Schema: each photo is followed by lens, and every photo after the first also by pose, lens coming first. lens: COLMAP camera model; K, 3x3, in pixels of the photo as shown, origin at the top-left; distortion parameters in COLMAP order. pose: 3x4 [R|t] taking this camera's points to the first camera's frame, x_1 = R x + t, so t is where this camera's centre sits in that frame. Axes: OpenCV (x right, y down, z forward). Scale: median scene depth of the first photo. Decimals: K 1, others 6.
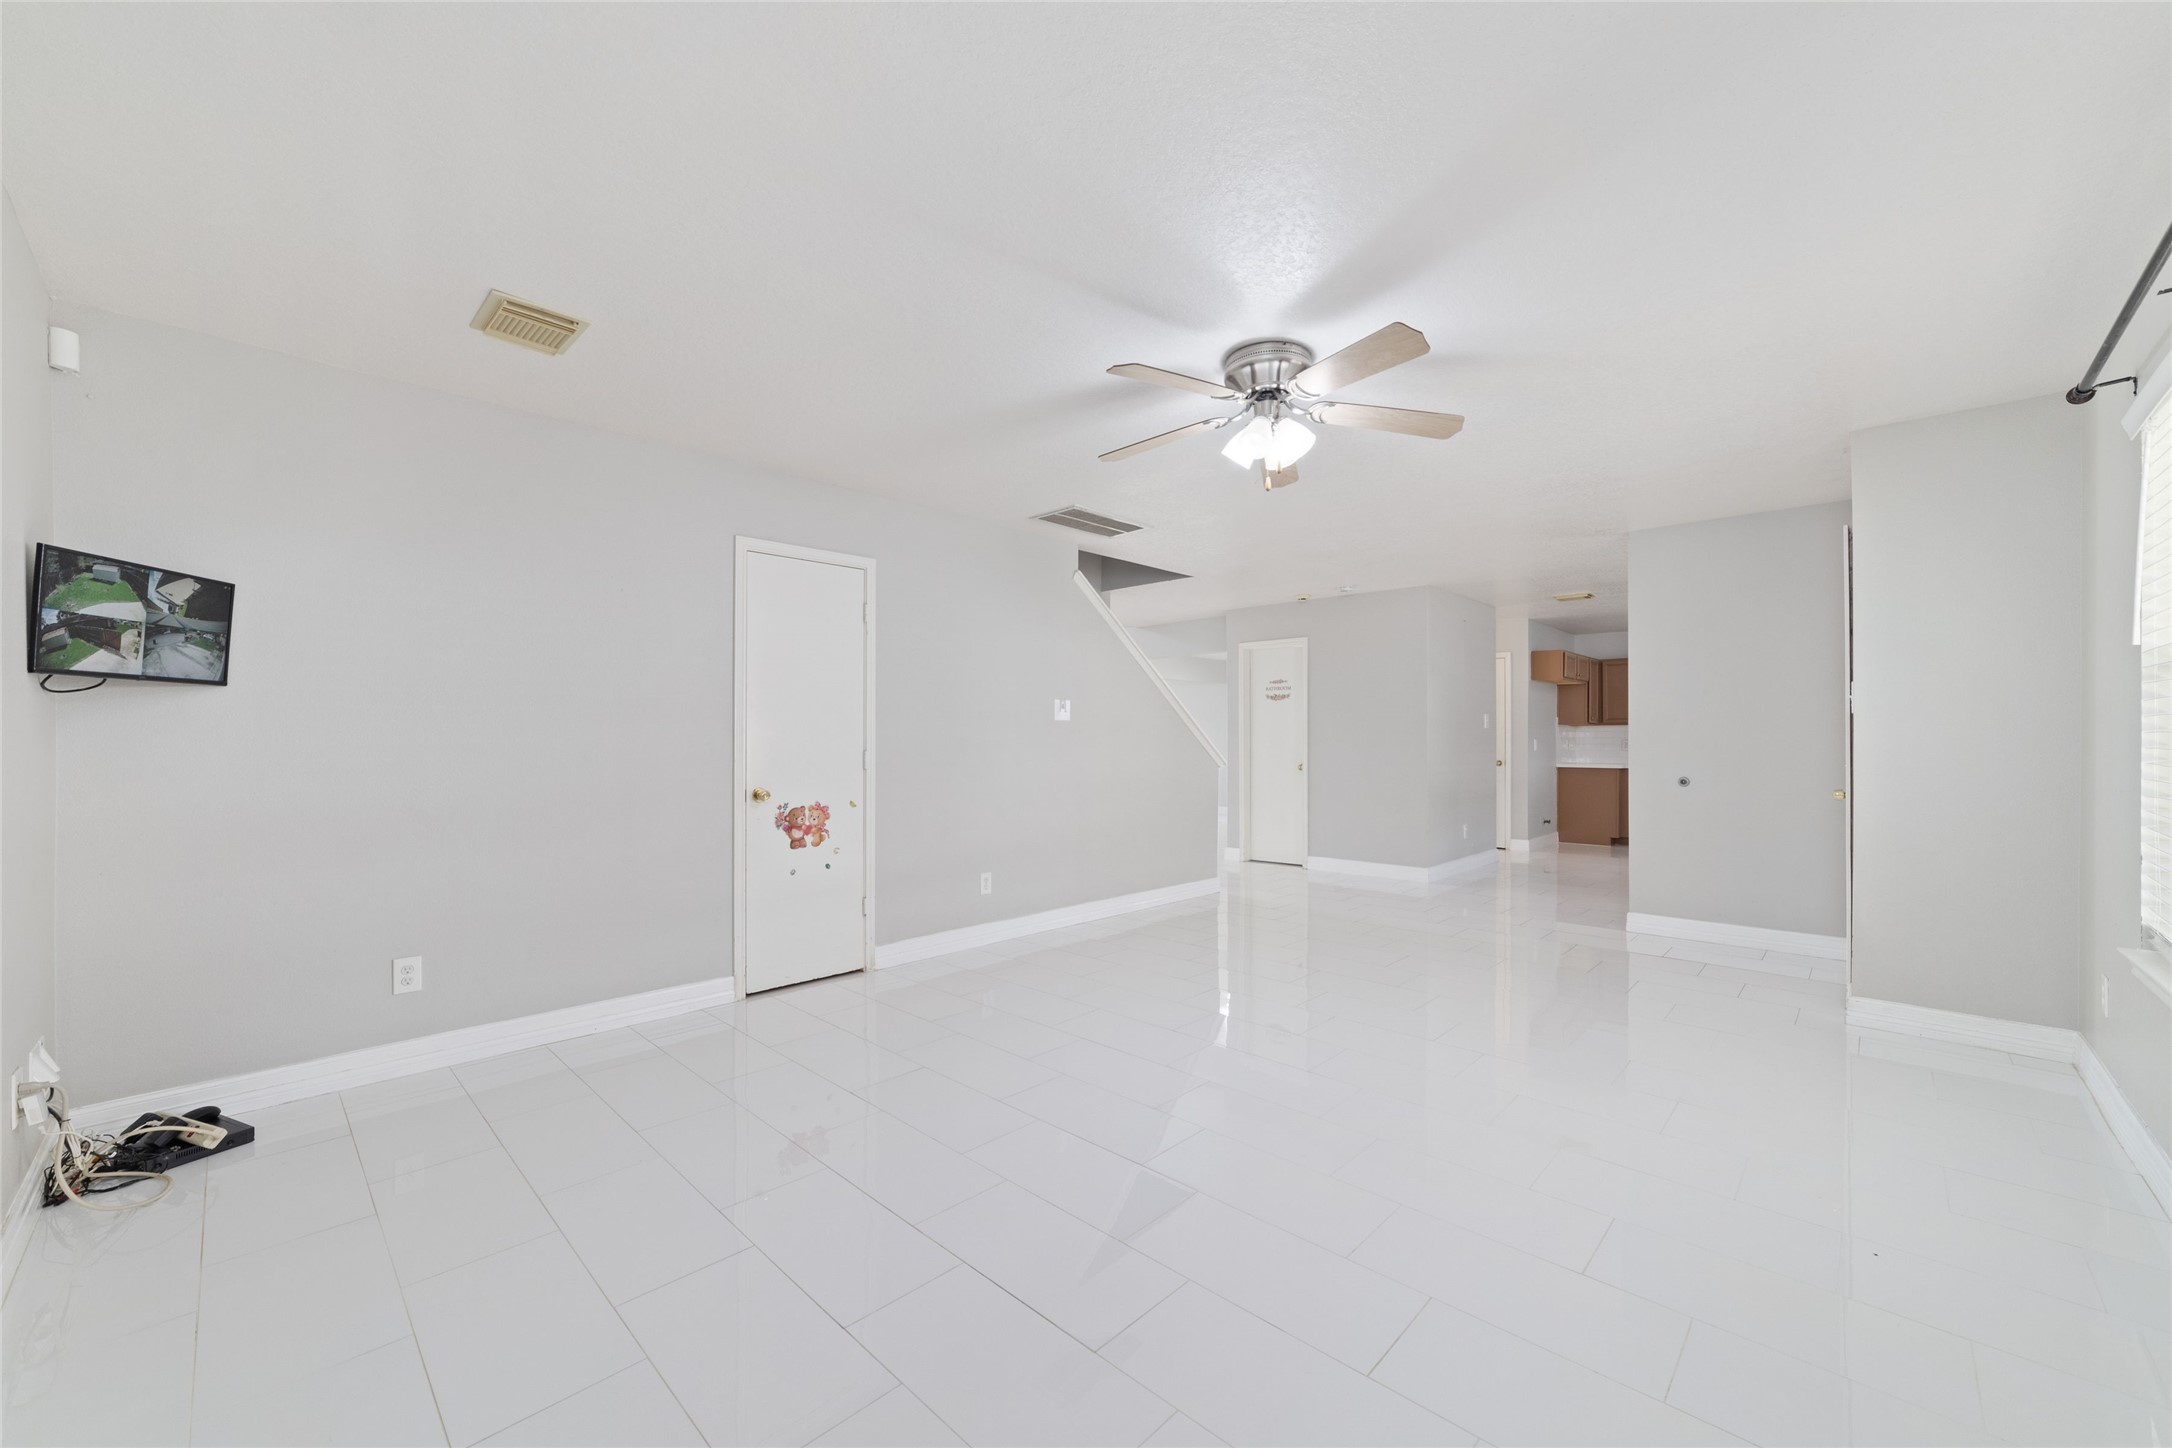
lens RADIAL K [[841.0, 0, 1076.4], [0, 841.0, 735.2], [0, 0, 1]] dist [-0.009581, 0.003938]
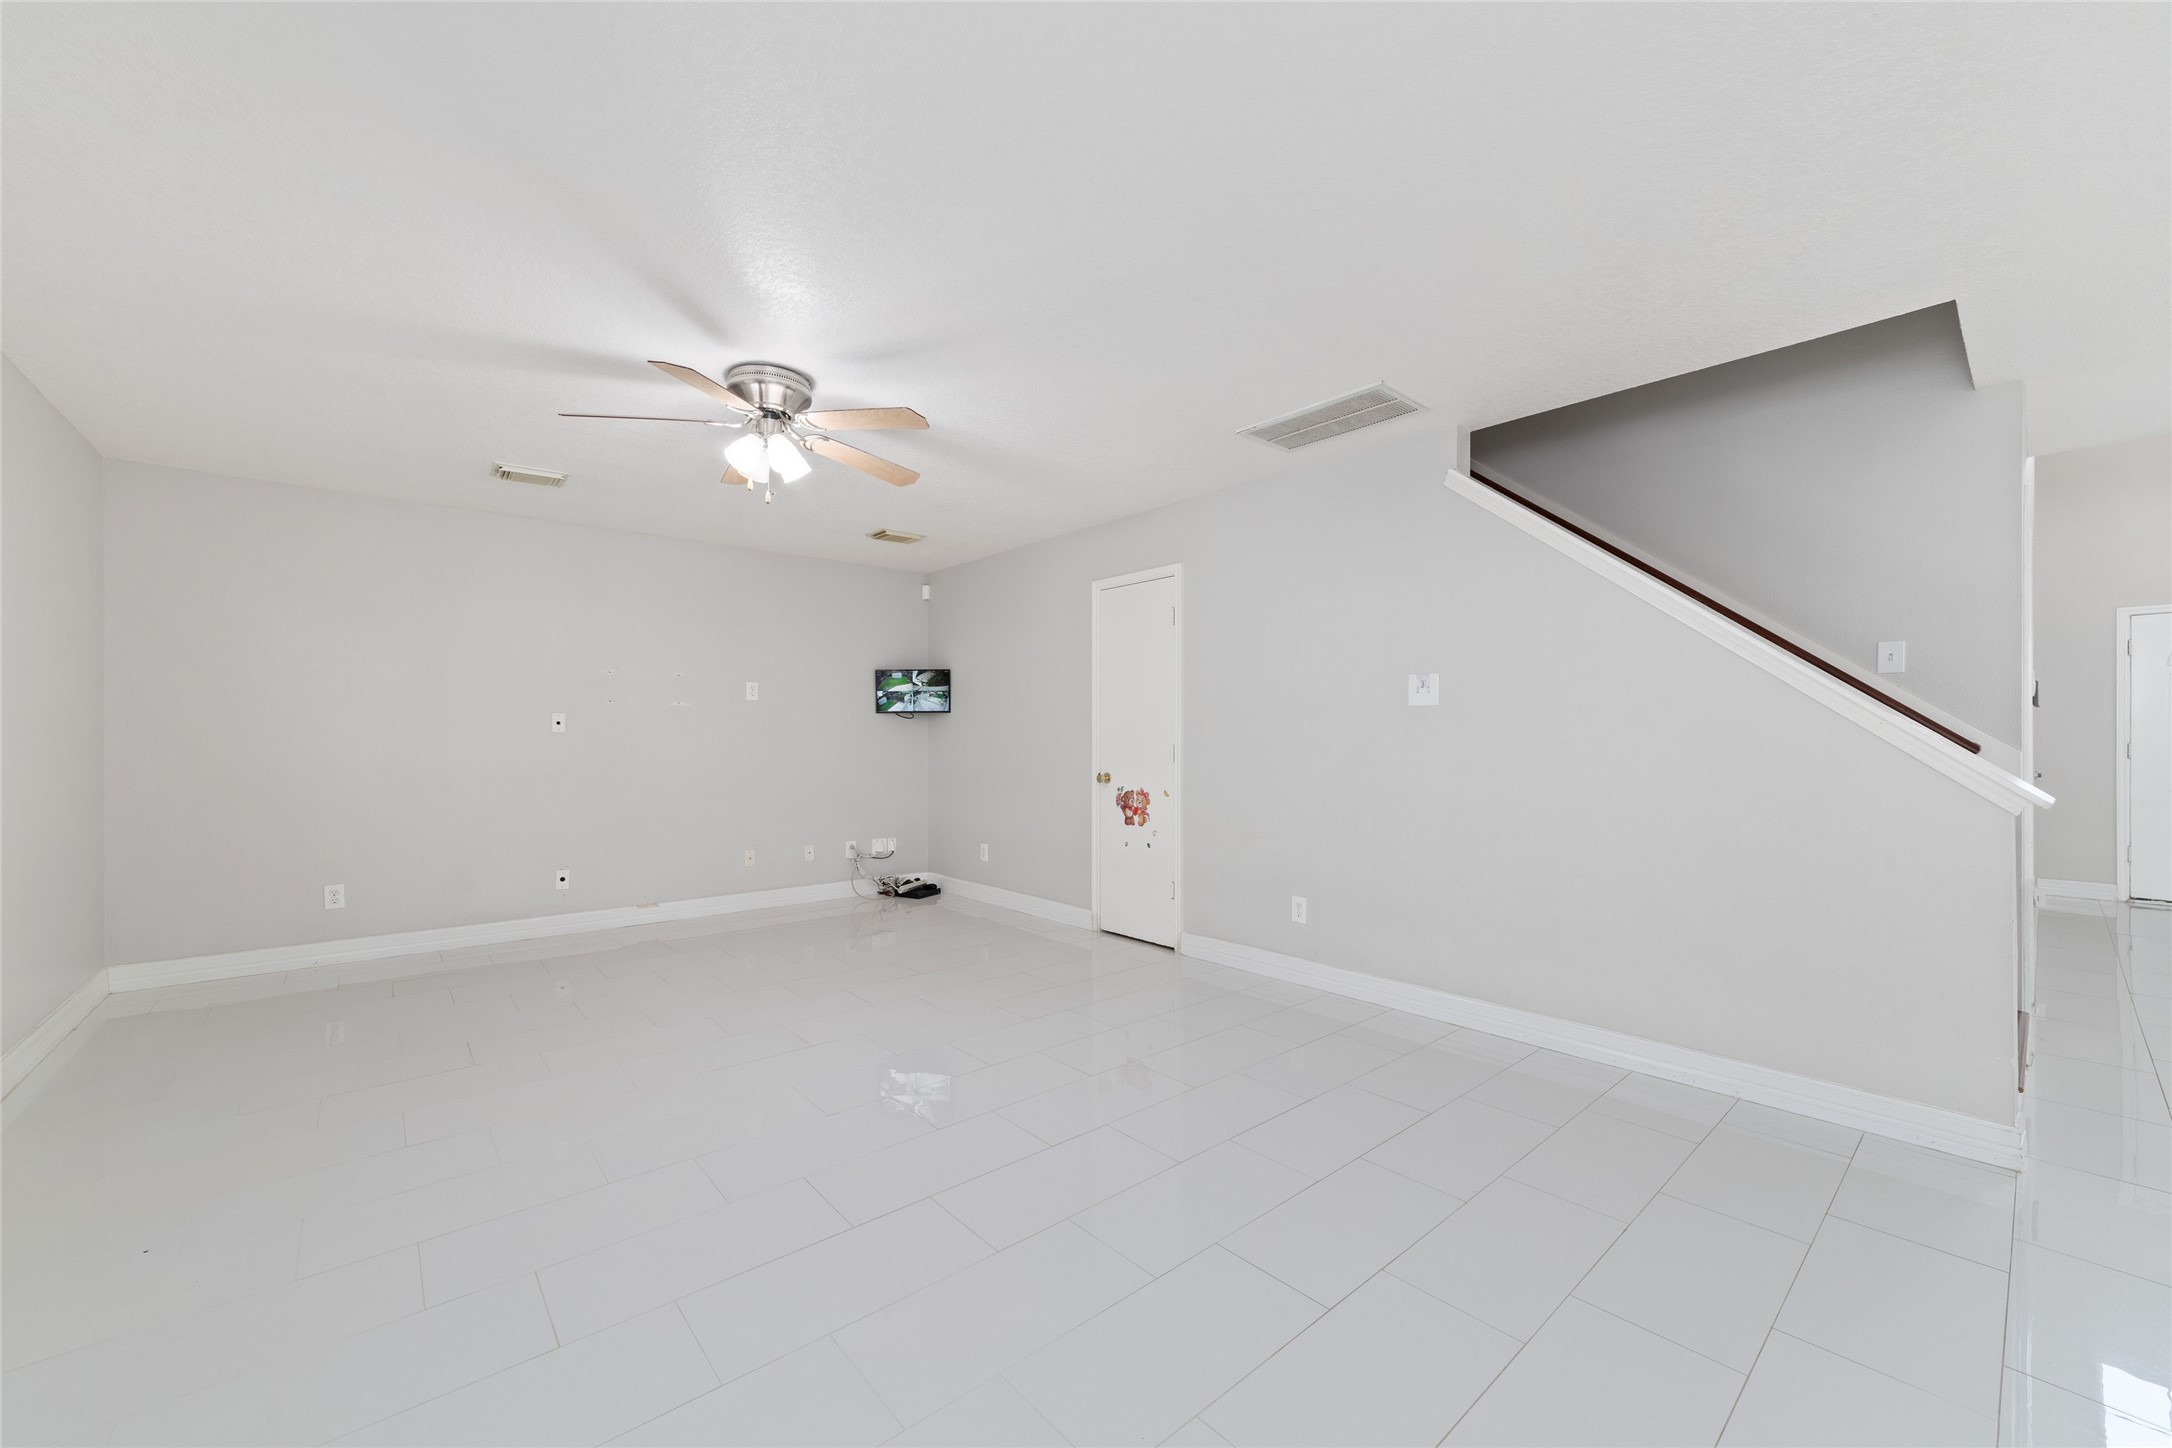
lens RADIAL K [[841.0, 0, 1088.0], [0, 841.0, 745.6], [0, 0, 1]] dist [-0.009581, 0.003938]
pose [[-0.079229, 0.013834, -0.996760, 1.403398], [0.008810, 0.999874, 0.013177, 0.006296], [0.996817, -0.007738, -0.079341, 1.659518]]
